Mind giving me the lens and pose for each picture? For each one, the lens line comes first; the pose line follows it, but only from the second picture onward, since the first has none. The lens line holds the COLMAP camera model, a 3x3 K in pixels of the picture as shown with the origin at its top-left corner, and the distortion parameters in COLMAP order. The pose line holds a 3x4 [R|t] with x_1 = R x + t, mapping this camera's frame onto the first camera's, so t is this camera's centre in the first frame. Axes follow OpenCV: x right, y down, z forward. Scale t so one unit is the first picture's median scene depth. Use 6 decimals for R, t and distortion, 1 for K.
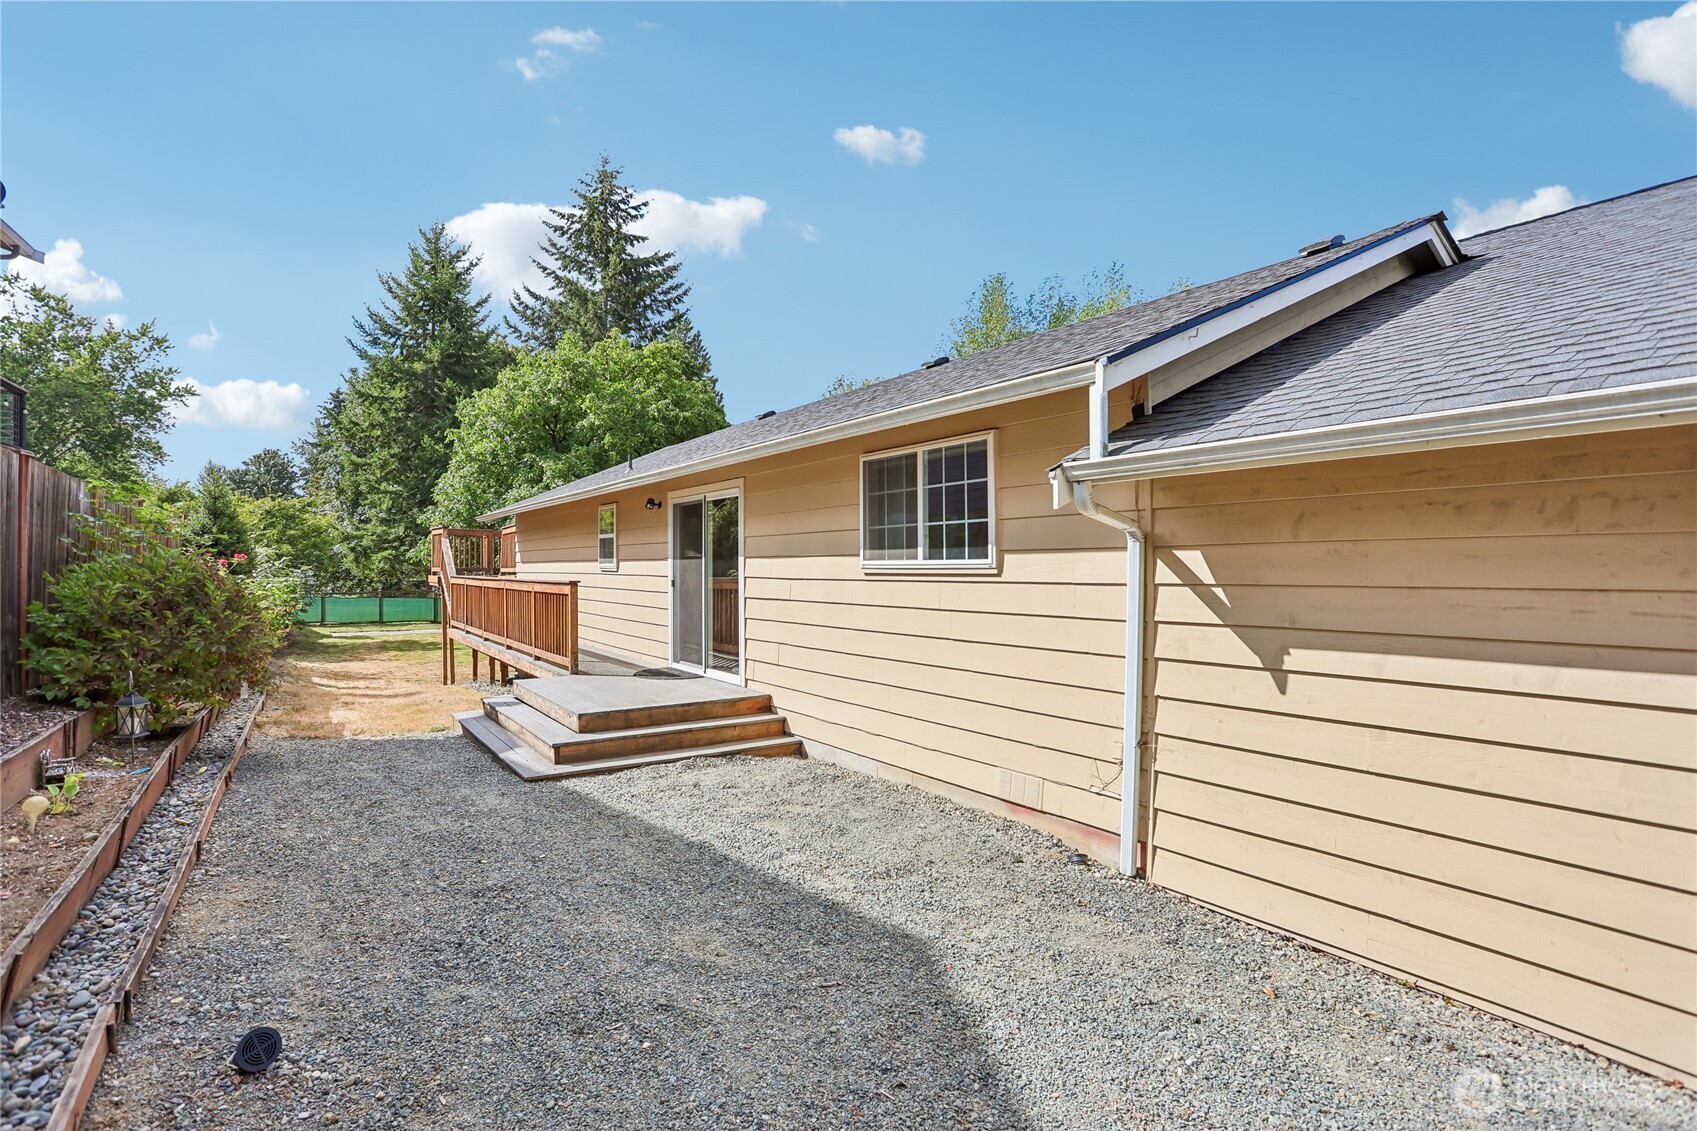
lens RADIAL K [[811.2, 0, 851.0], [0, 811.2, 585.1], [0, 0, 1]] dist [-0.073003, 0.029476]
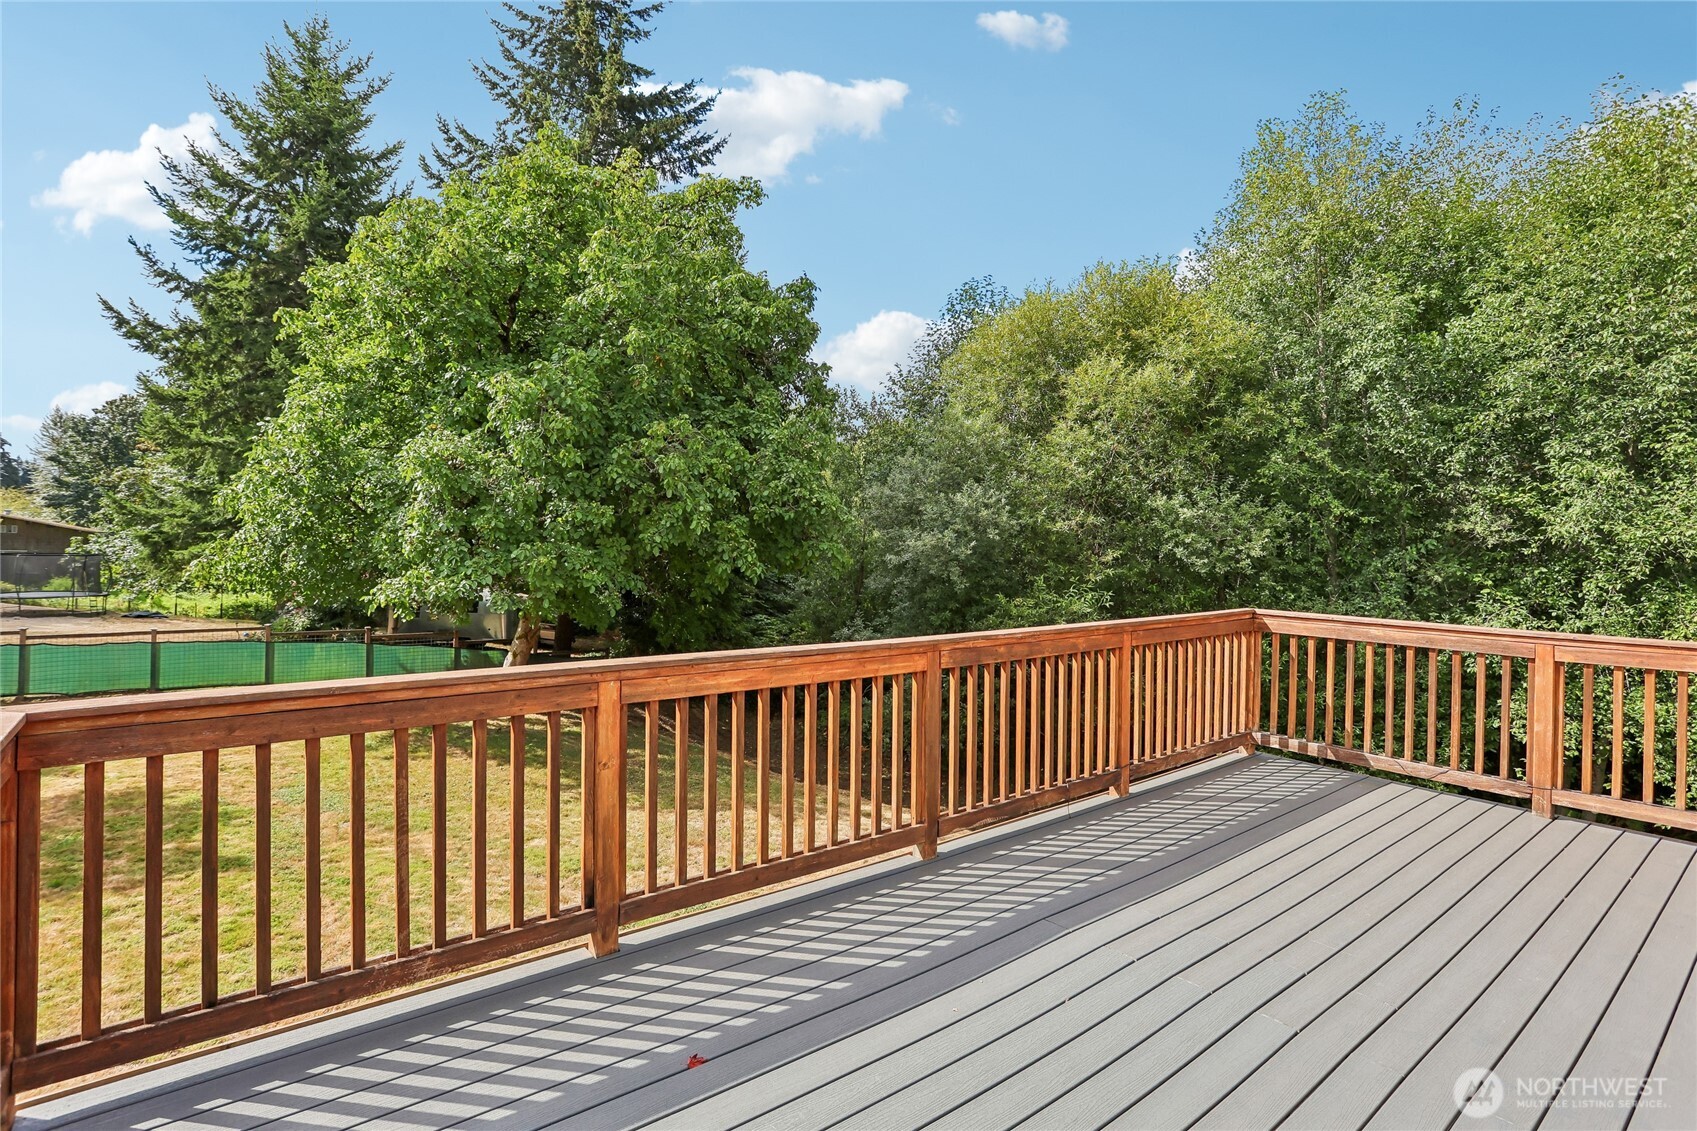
lens RADIAL K [[829.9, 0, 846.0], [0, 829.9, 554.8], [0, 0, 1]] dist [-0.075369, 0.032304]
pose [[0.997342, 0.024474, 0.068634, -0.145498], [-0.023550, 0.999621, -0.014240, -0.036722], [-0.068957, 0.012585, 0.997540, 0.363866]]
